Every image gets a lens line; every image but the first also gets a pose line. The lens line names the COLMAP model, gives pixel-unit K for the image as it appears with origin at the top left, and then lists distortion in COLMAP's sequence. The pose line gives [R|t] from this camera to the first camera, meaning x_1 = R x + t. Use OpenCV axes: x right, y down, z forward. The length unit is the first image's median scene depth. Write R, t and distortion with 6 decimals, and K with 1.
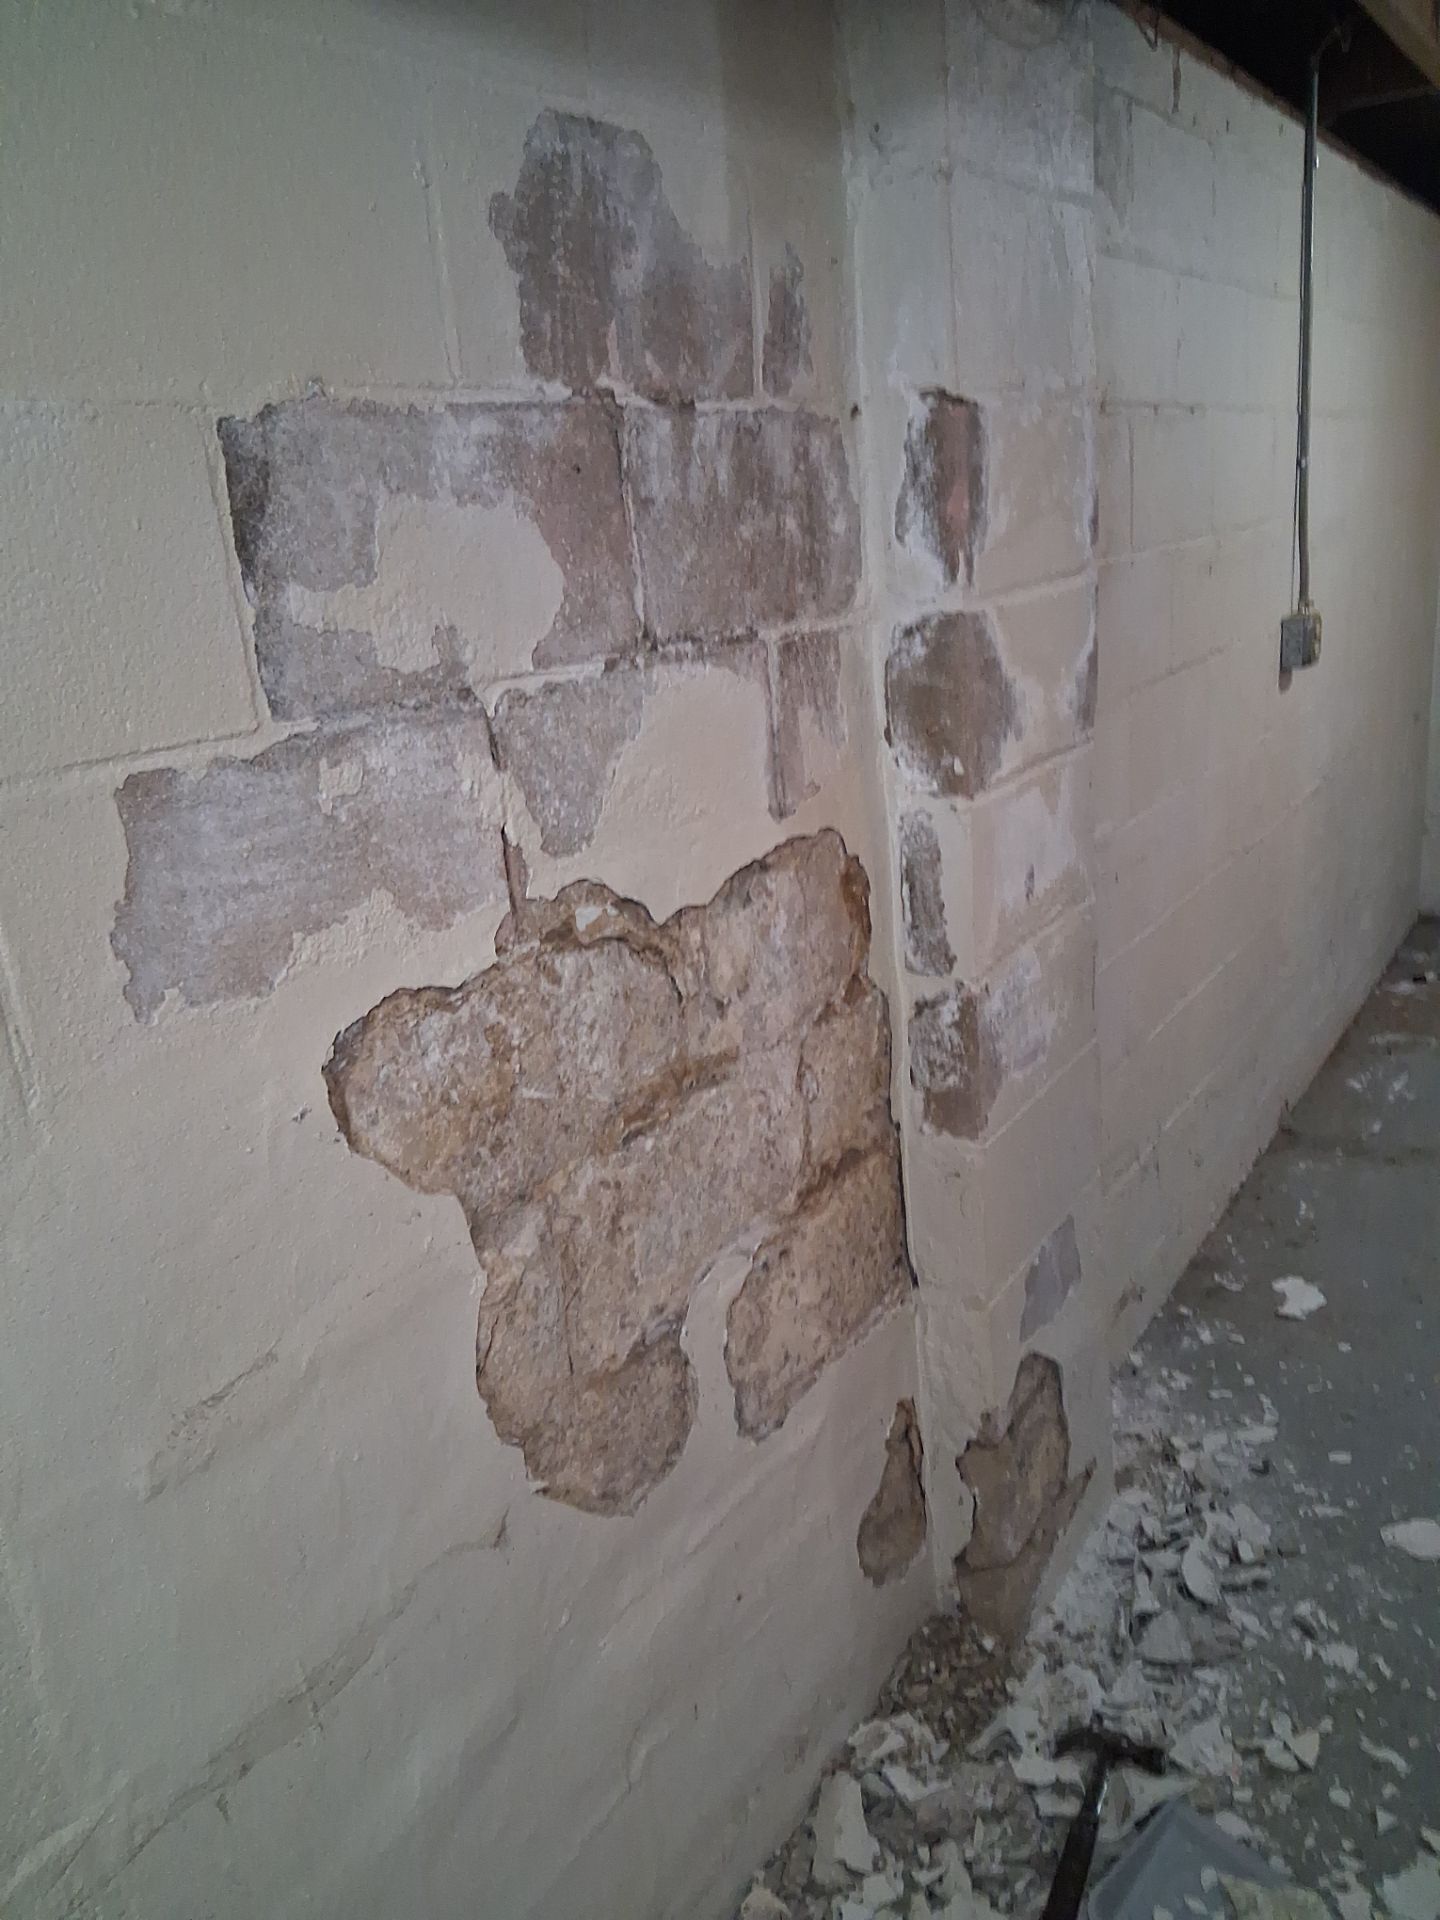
lens RADIAL K [[1436.9, 0, 726.0], [0, 1436.9, 976.4], [0, 0, 1]] dist [0.111607, -0.193230]
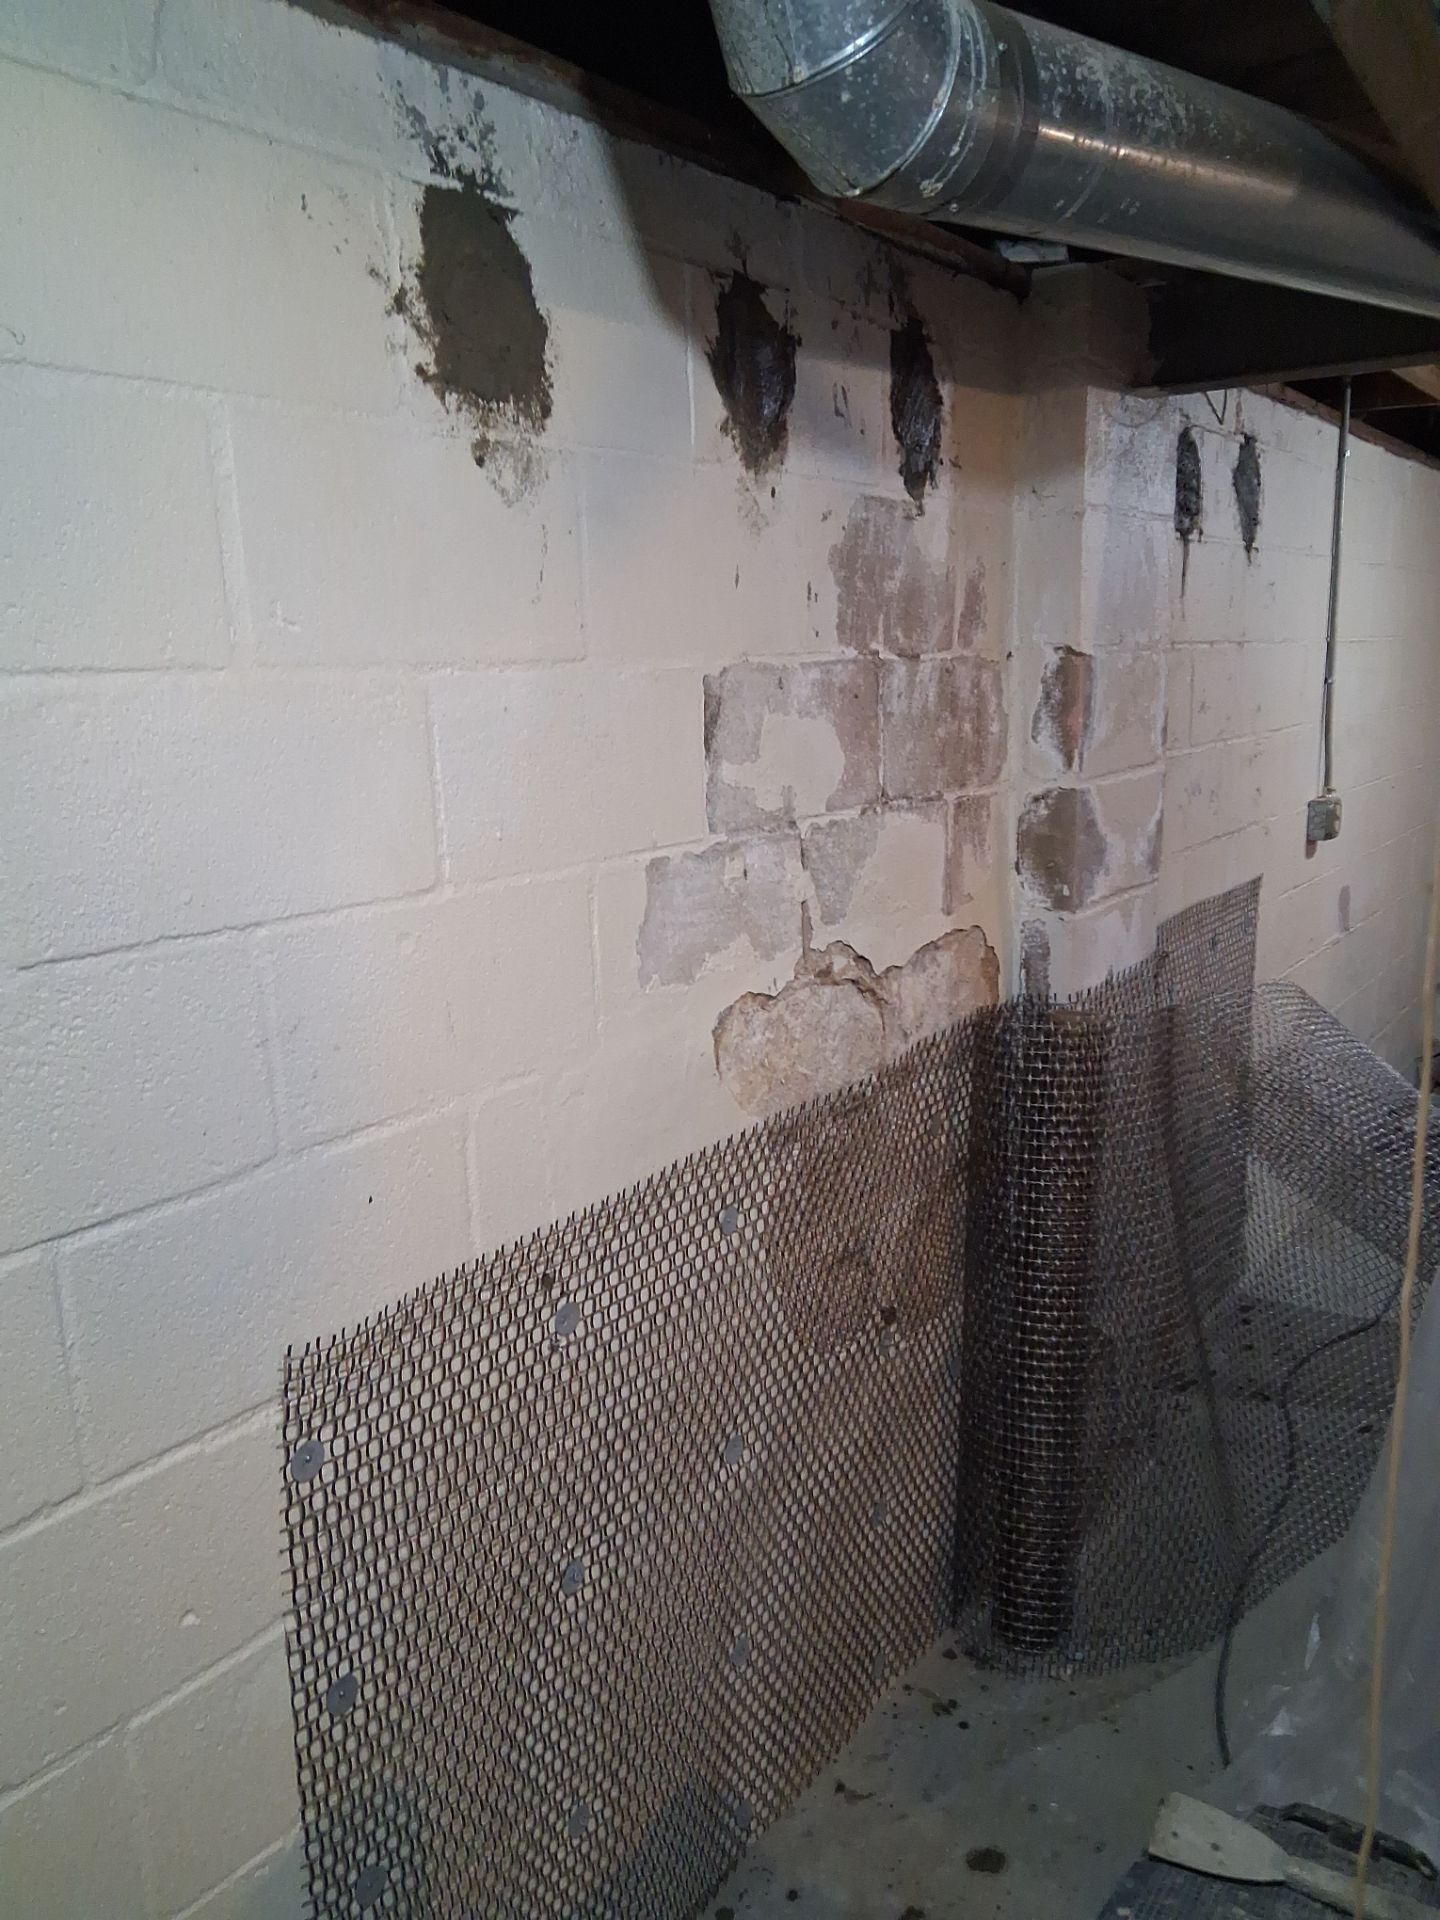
lens RADIAL K [[1436.9, 0, 726.0], [0, 1436.9, 976.4], [0, 0, 1]] dist [0.111607, -0.193230]
pose [[0.997544, 0.063155, -0.030302, -0.155552], [-0.065649, 0.993782, -0.089927, 0.111716], [0.024435, 0.091695, 0.995487, -0.538151]]
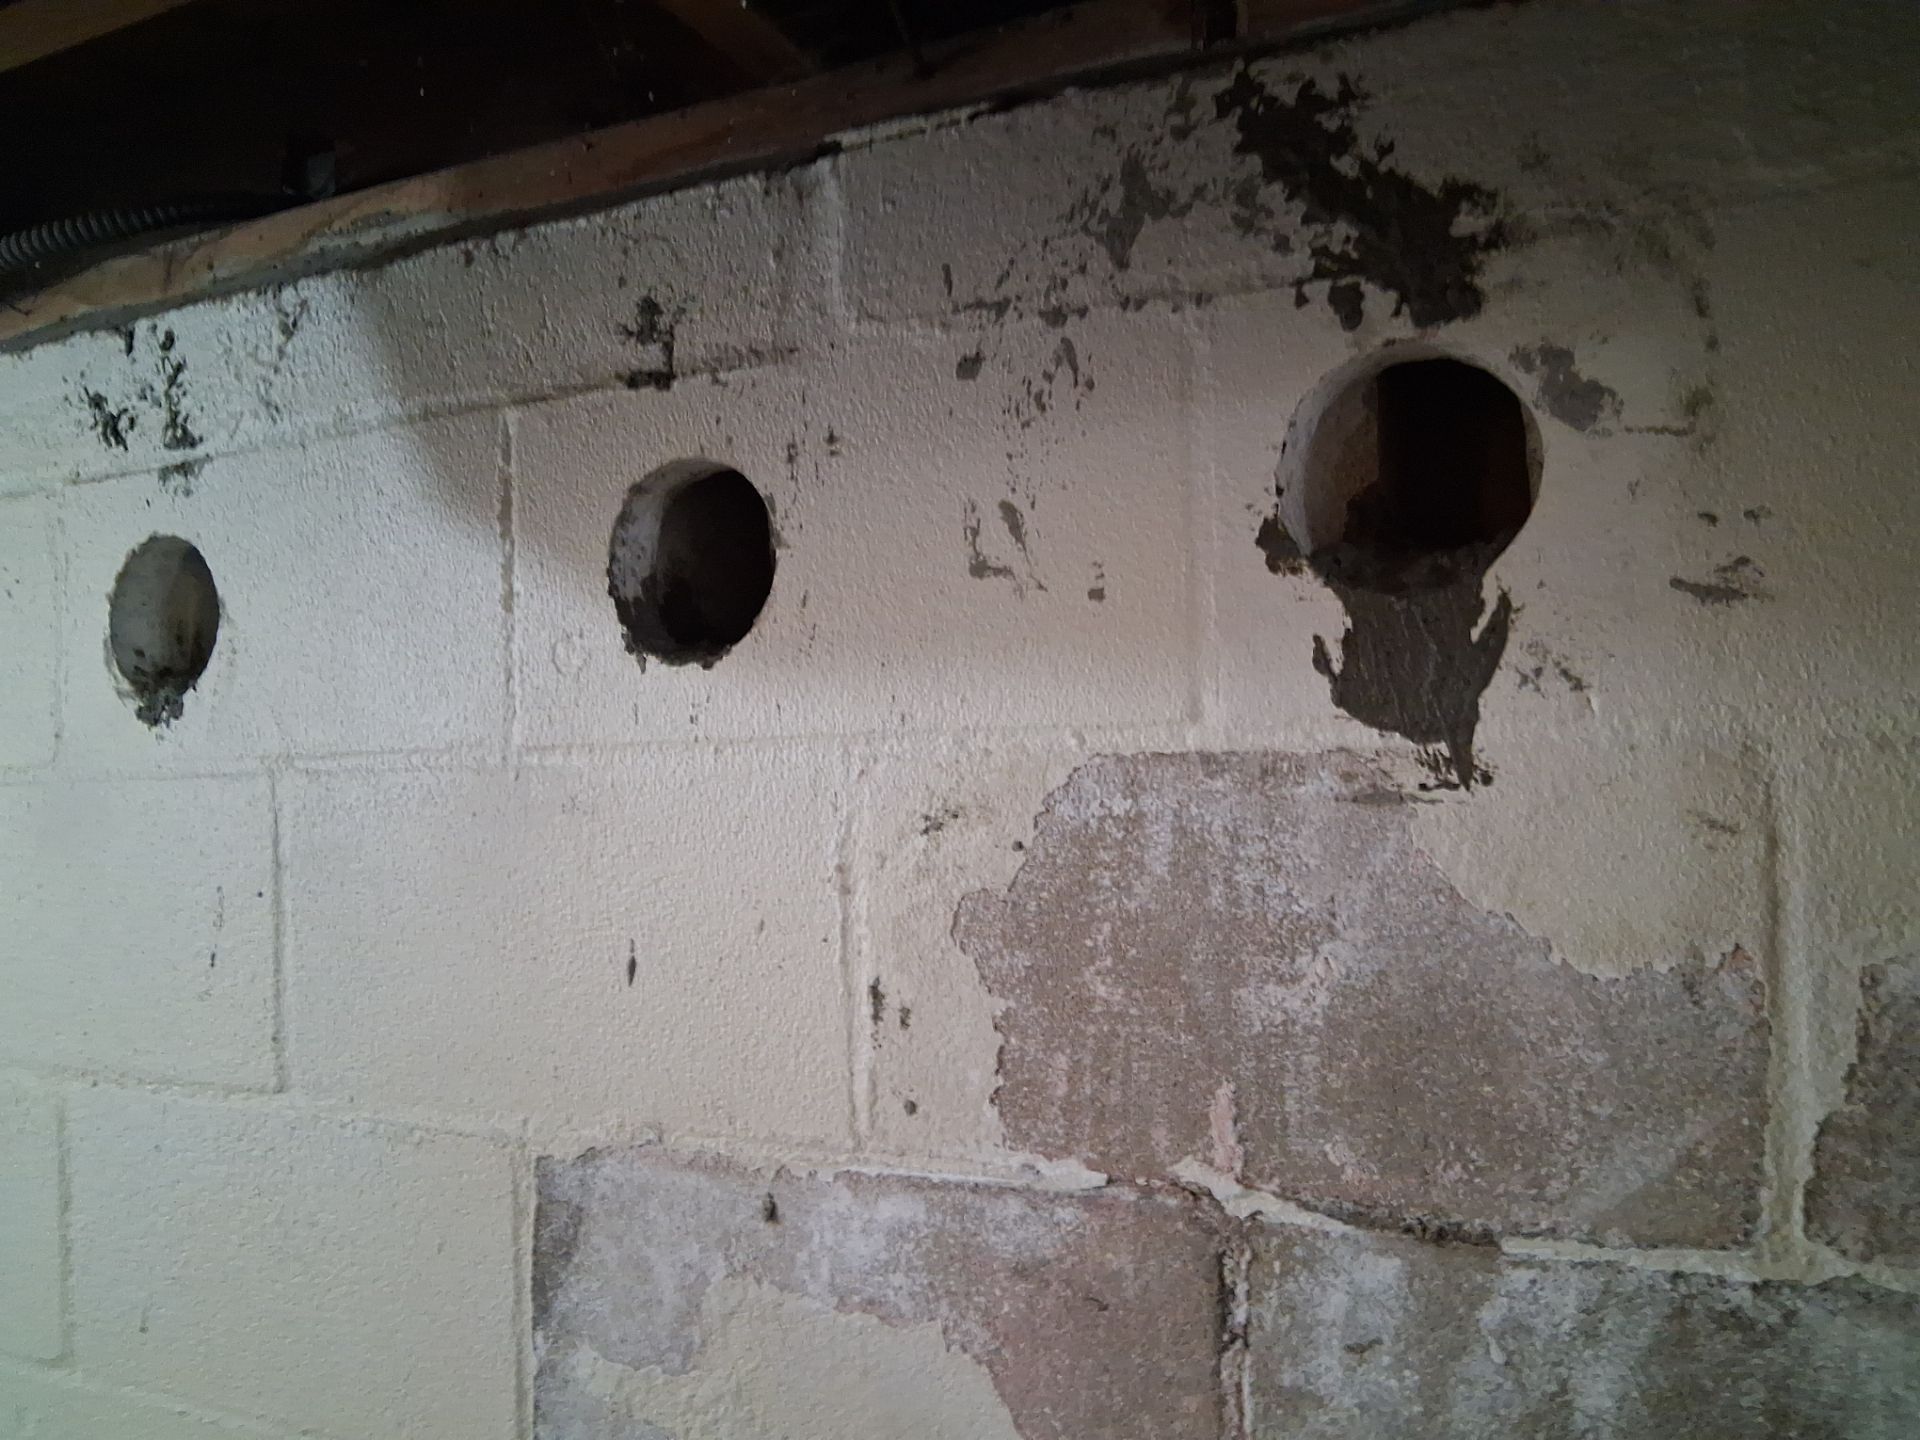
lens RADIAL K [[1436.9, 0, 961.6], [0, 1436.9, 665.8], [0, 0, 1]] dist [0.111607, -0.193230]
pose [[0.139116, 0.044773, -0.989263, 0.389640], [-0.274112, 0.961685, 0.004978, -0.497993], [0.951583, 0.270476, 0.146059, 0.677867]]
